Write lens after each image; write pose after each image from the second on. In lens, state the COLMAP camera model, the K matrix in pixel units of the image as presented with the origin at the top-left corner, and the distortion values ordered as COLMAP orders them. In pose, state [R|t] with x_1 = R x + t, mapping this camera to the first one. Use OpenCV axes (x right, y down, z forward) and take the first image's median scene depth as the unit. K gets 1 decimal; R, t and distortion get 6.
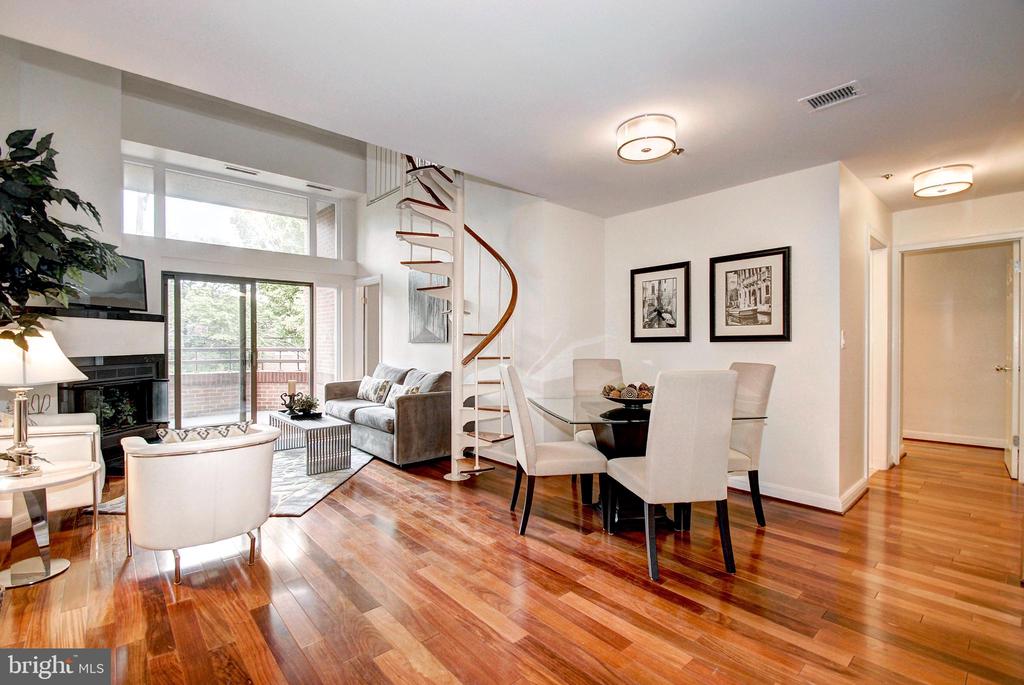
lens RADIAL K [[453.8, 0, 493.0], [0, 453.8, 350.0], [0, 0, 1]] dist [-0.008289, -0.003560]
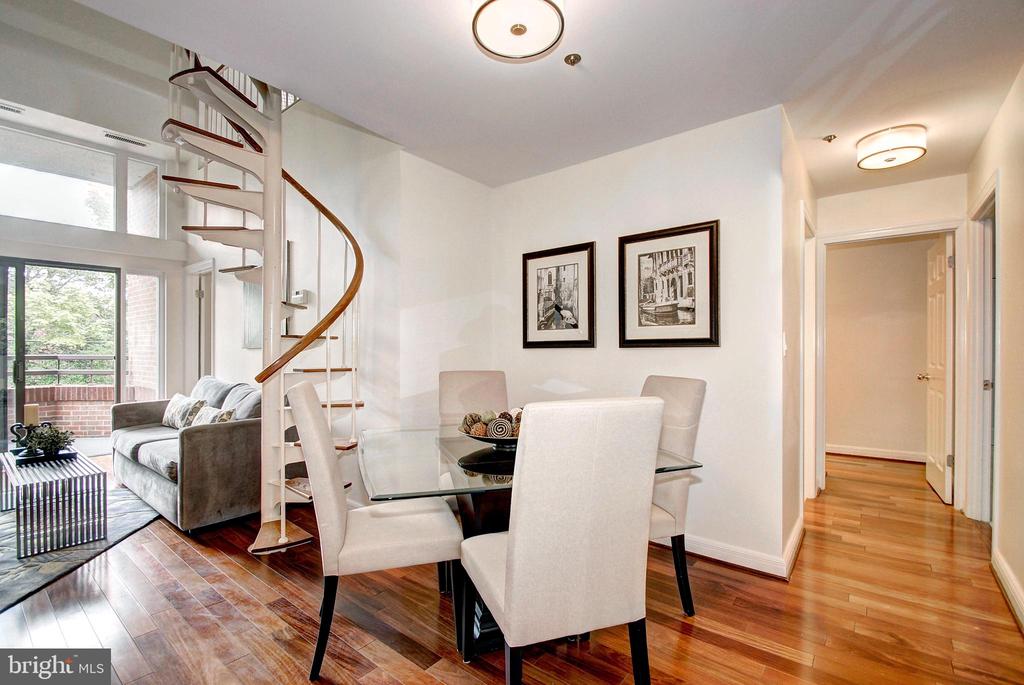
lens RADIAL K [[453.8, 0, 495.7], [0, 453.8, 351.9], [0, 0, 1]] dist [-0.008289, -0.003560]
pose [[0.984493, -0.000130, 0.175426, 0.130304], [0.001939, 0.999947, -0.010137, -0.002776], [-0.175416, 0.010320, 0.984440, 0.264433]]
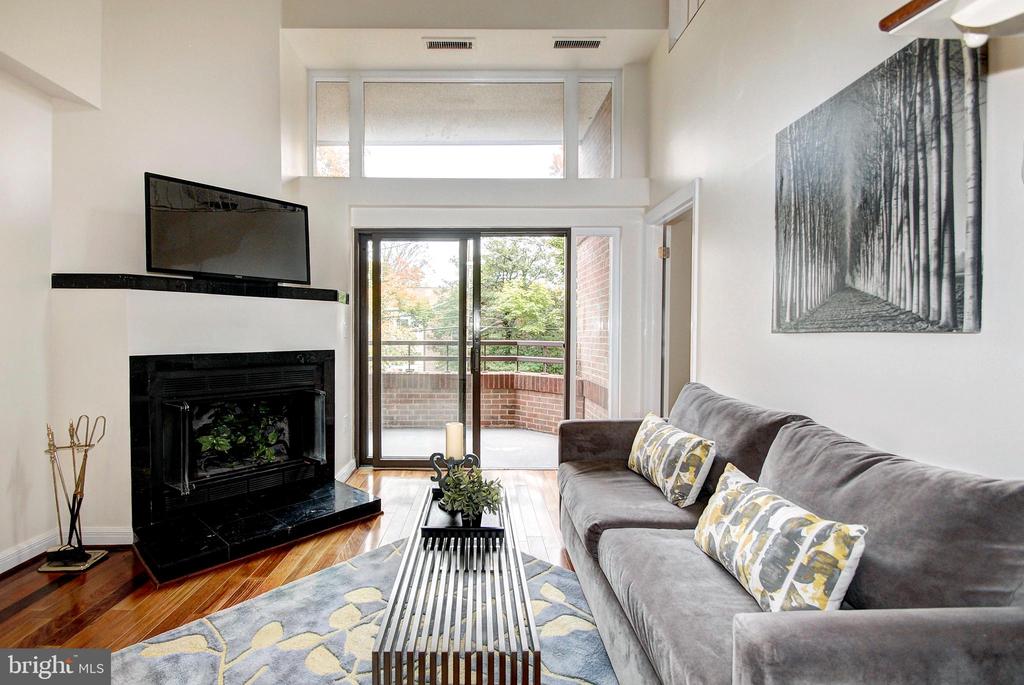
lens RADIAL K [[453.8, 0, 489.7], [0, 453.8, 342.2], [0, 0, 1]] dist [-0.008289, -0.003560]
pose [[0.770315, 0.011743, -0.637555, -0.181662], [-0.012227, 0.999919, 0.003645, -0.009685], [0.637546, 0.004988, 0.770396, 0.807594]]
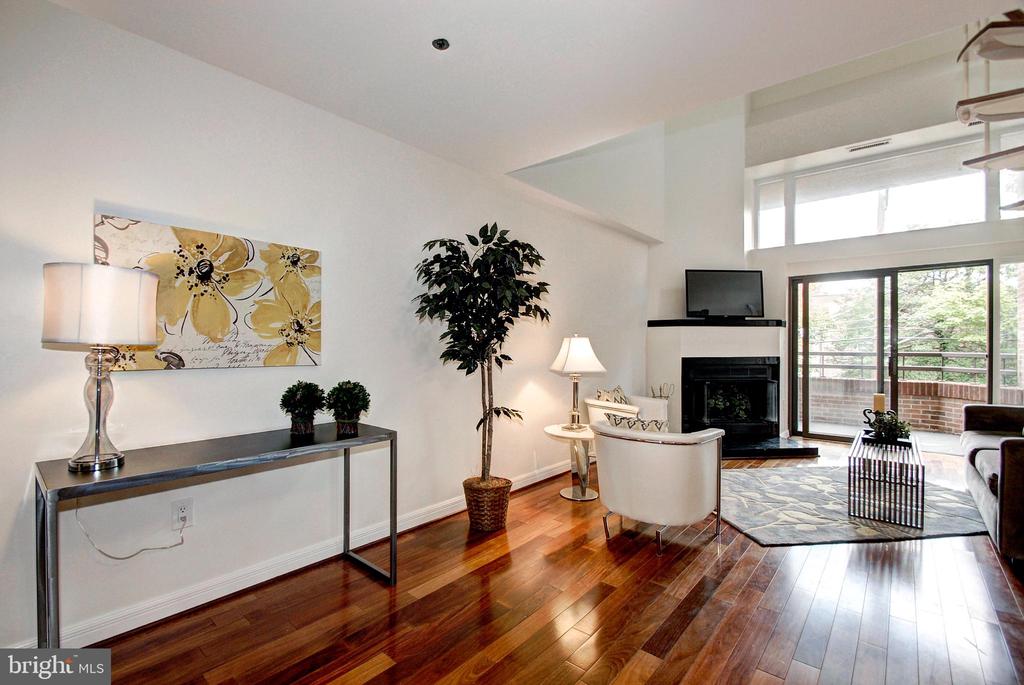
lens RADIAL K [[453.8, 0, 508.7], [0, 453.8, 347.2], [0, 0, 1]] dist [-0.008289, -0.003560]
pose [[0.142678, 0.000805, -0.989769, 0.269355], [-0.015836, 0.999874, -0.001470, -0.002818], [0.989642, 0.015884, 0.142673, 0.291935]]
